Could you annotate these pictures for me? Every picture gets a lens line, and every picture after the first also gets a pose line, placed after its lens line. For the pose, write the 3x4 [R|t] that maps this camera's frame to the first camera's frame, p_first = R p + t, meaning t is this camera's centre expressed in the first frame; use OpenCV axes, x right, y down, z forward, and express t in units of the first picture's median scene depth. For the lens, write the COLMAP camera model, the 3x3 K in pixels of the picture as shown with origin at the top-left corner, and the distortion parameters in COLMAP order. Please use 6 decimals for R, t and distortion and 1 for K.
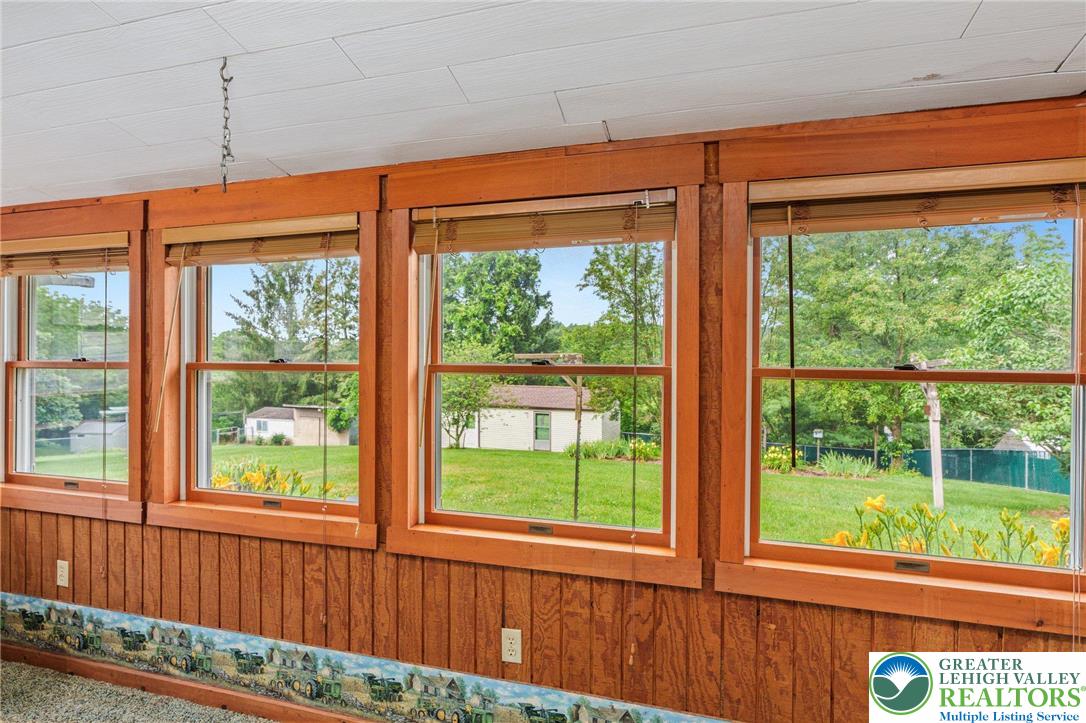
lens RADIAL K [[564.3, 0, 544.1], [0, 564.3, 358.1], [0, 0, 1]] dist [-0.001723, 0.001382]
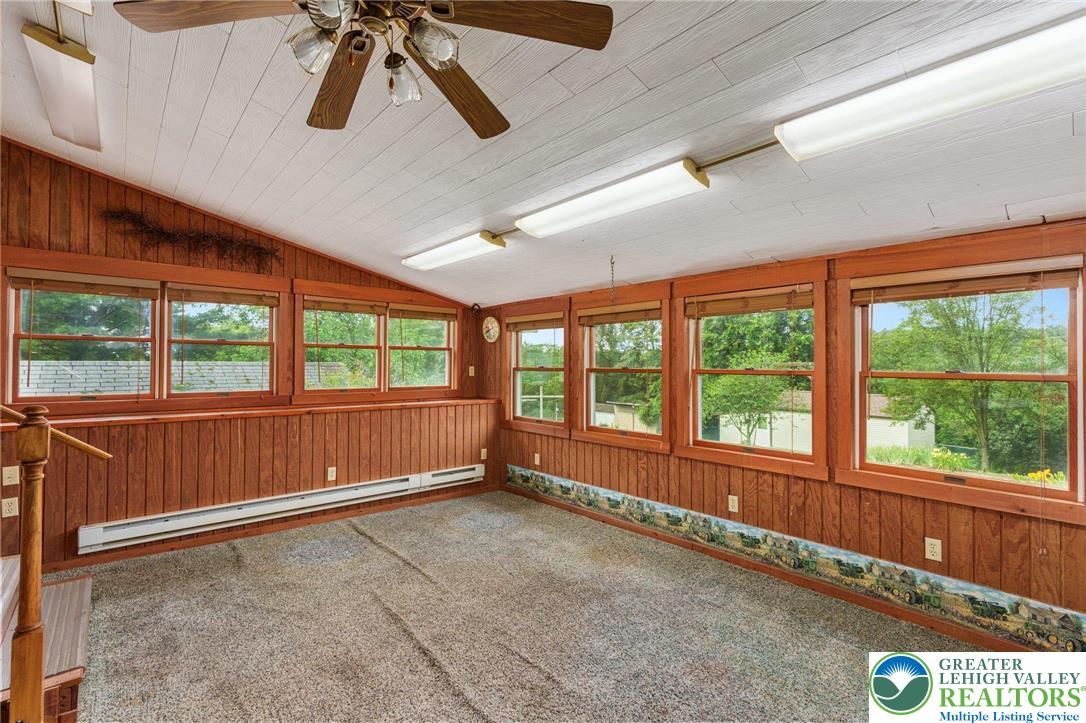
lens RADIAL K [[490.2, 0, 541.2], [0, 490.2, 358.7], [0, 0, 1]] dist [-0.005746, -0.000192]
pose [[0.846030, -0.008152, -0.533074, 0.281140], [0.000891, 0.999903, -0.013876, -0.003133], [0.533135, 0.011264, 0.845955, -0.831275]]
